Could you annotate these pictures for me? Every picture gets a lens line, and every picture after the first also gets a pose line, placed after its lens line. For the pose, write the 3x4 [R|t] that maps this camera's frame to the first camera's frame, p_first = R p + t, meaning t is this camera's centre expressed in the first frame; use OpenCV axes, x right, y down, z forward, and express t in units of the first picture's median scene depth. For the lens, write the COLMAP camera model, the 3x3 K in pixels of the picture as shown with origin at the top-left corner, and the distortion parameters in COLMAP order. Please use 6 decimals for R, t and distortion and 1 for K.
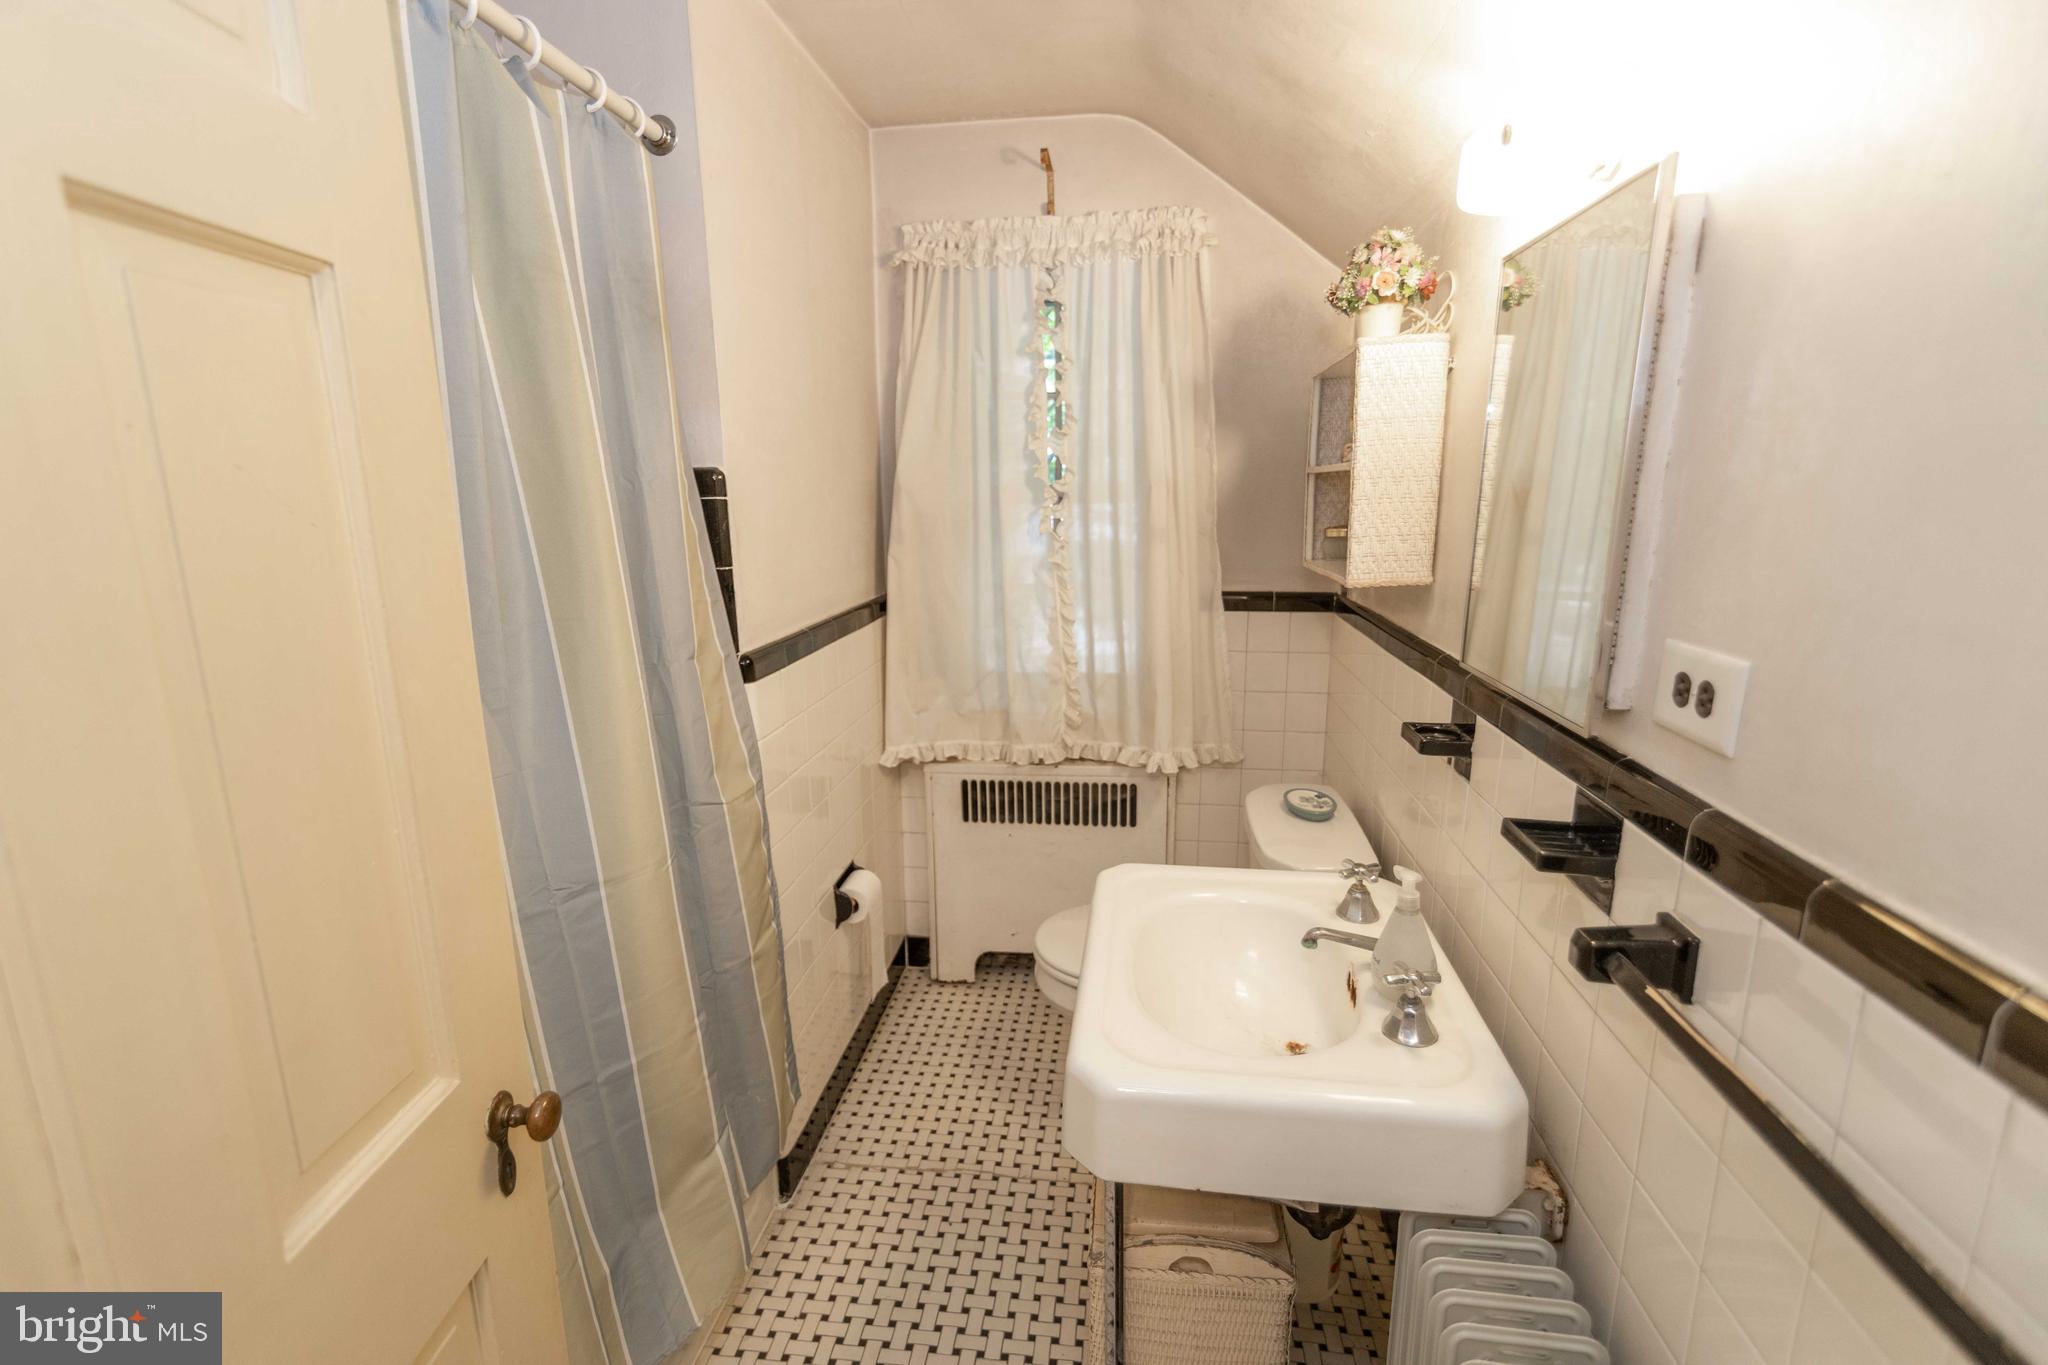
lens RADIAL K [[927.9, 0, 1026.1], [0, 927.9, 687.0], [0, 0, 1]] dist [-0.000560, -0.000322]
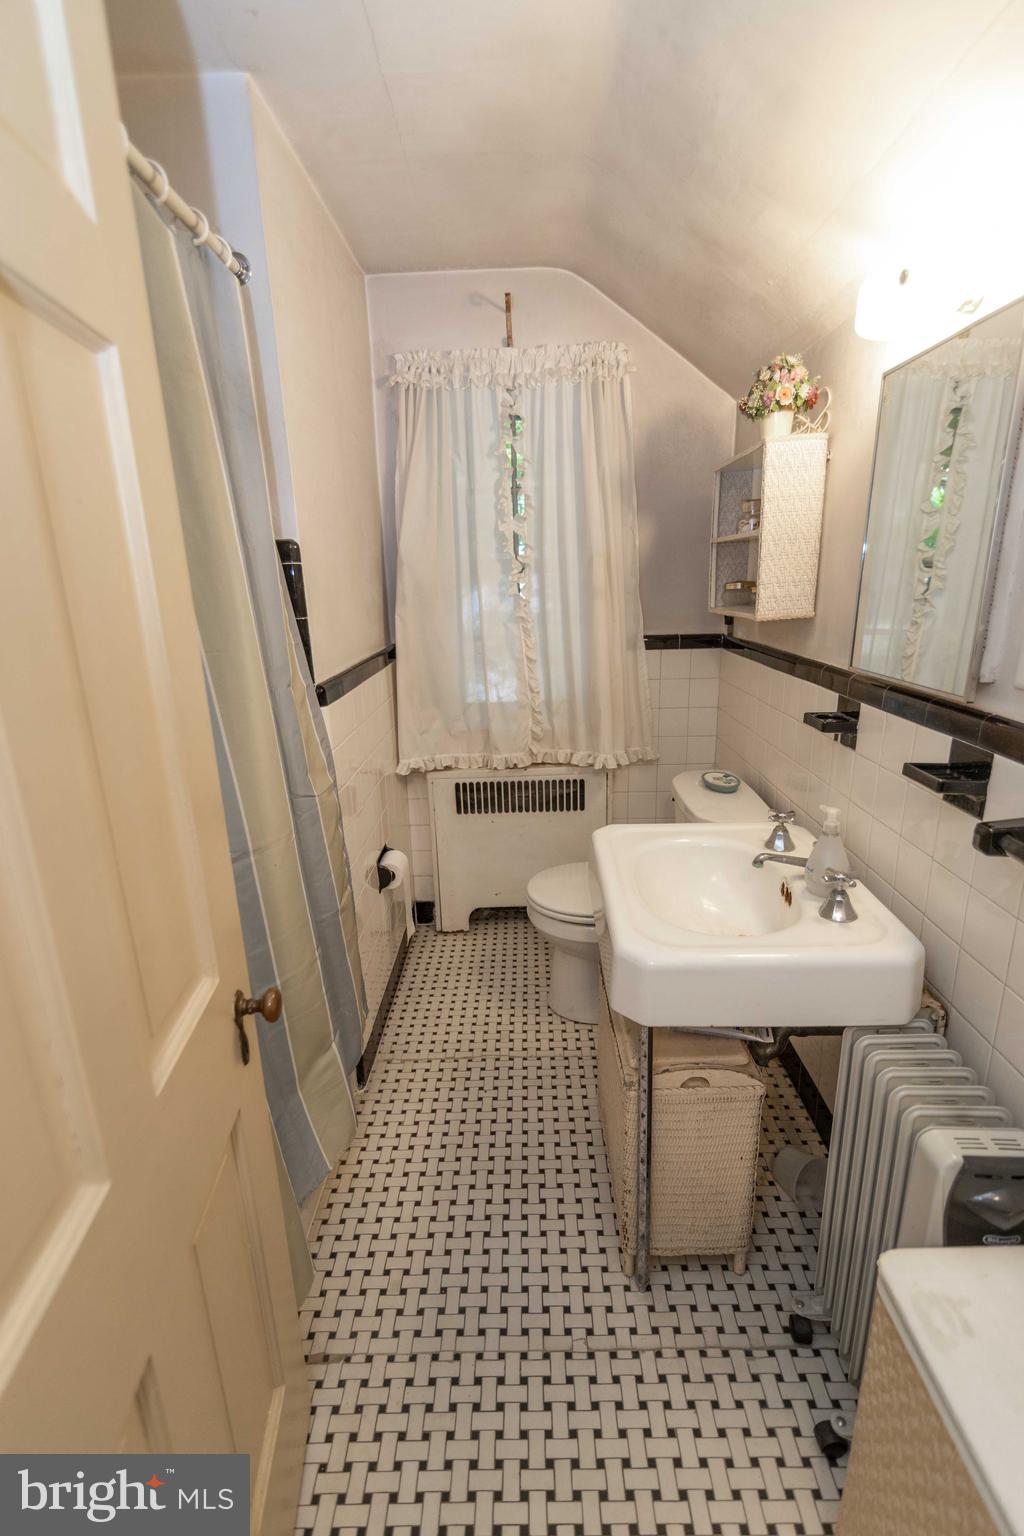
lens RADIAL K [[695.9, 0, 518.1], [0, 695.9, 774.7], [0, 0, 1]] dist [-0.000560, -0.000322]
pose [[0.993399, -0.049305, 0.103574, -0.134163], [0.042388, 0.996788, 0.067952, 0.037845], [-0.106592, -0.063114, 0.992298, -0.019422]]
